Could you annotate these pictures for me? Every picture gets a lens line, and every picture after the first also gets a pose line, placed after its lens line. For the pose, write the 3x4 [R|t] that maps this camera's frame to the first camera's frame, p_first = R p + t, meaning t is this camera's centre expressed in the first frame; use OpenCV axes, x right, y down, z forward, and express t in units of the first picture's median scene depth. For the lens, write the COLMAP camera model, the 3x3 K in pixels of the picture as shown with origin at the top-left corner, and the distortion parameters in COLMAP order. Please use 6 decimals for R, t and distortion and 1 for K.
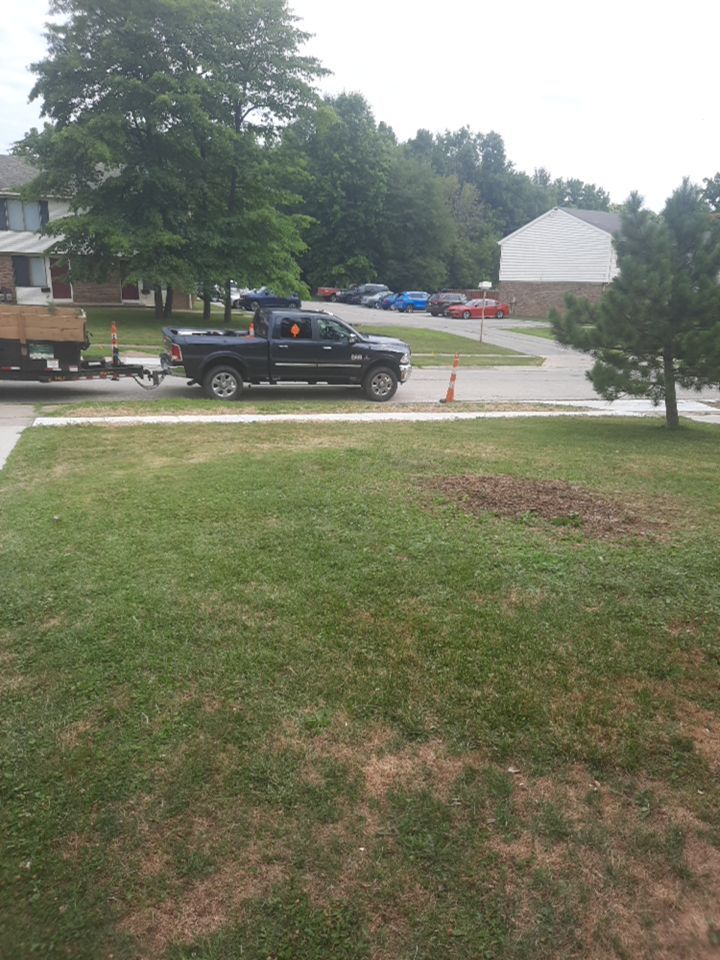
lens RADIAL K [[702.5, 0, 360.0], [0, 702.5, 480.0], [0, 0, 1]] dist [0.040877, -0.045316]
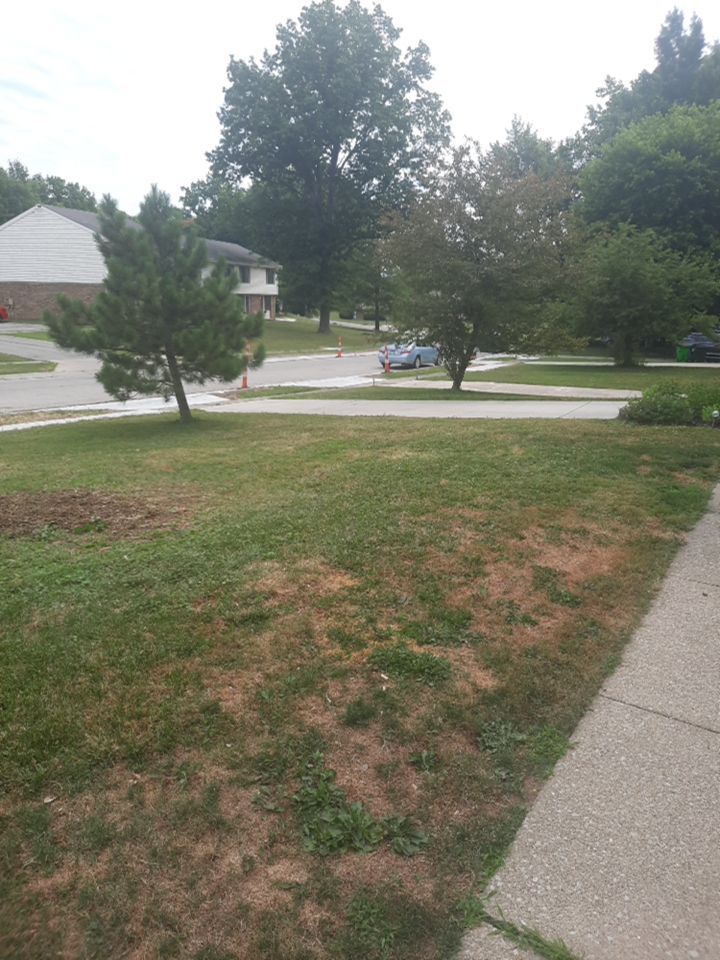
lens RADIAL K [[702.5, 0, 360.0], [0, 702.5, 480.0], [0, 0, 1]] dist [0.040877, -0.045316]
pose [[0.794913, -0.164972, 0.583864, 0.011243], [0.165857, 0.984755, 0.052435, 0.001461], [-0.583613, 0.055157, 0.810157, -0.006195]]
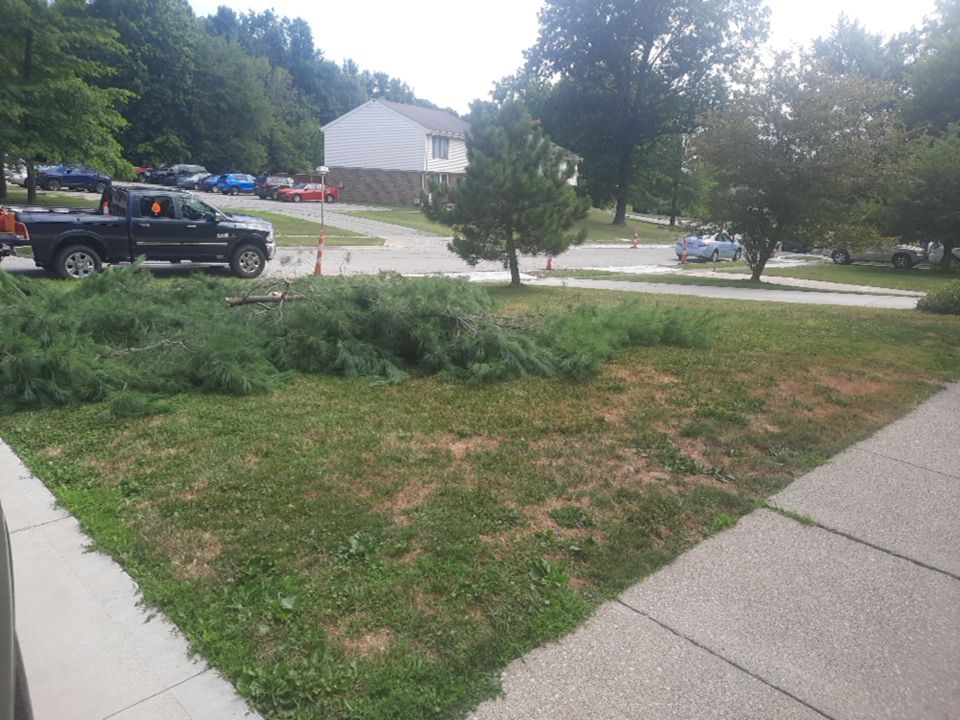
lens RADIAL K [[702.5, 0, 479.6], [0, 702.5, 364.1], [0, 0, 1]] dist [0.040877, -0.045316]
pose [[0.914465, -0.080927, 0.396491, -0.102575], [0.081816, 0.996539, 0.014701, 0.032393], [-0.396309, 0.018996, 0.917921, -0.105924]]
